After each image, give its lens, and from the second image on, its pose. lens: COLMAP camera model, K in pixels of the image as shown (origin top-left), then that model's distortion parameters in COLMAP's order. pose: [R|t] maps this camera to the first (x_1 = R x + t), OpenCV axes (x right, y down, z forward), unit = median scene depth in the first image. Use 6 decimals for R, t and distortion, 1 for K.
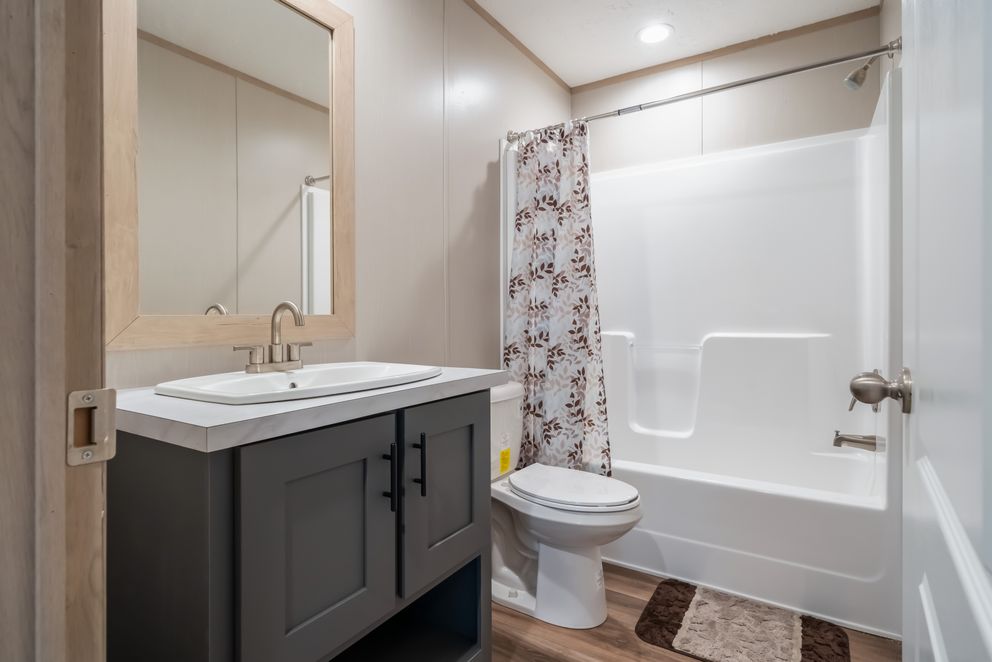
lens RADIAL K [[515.0, 0, 521.1], [0, 515.0, 329.6], [0, 0, 1]] dist [0.000932, -0.001159]
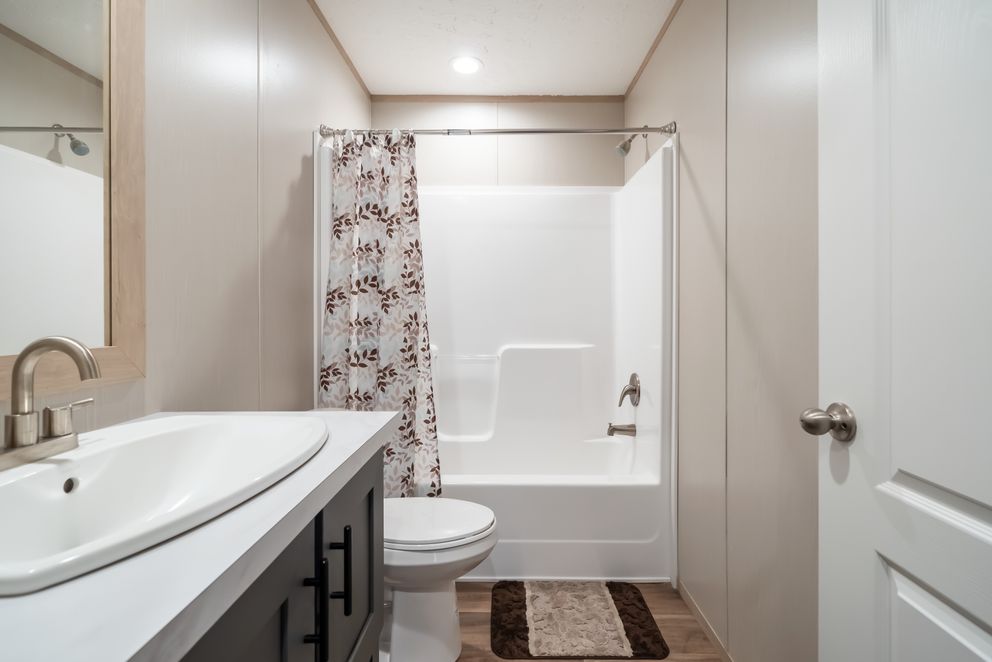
lens RADIAL K [[446.7, 0, 496.8], [0, 446.7, 323.1], [0, 0, 1]] dist [-0.002409, 0.002046]
pose [[0.851660, 0.000235, 0.524094, -0.187994], [0.002364, 0.999988, -0.004289, -0.042251], [-0.524089, 0.004892, 0.851649, 0.204518]]
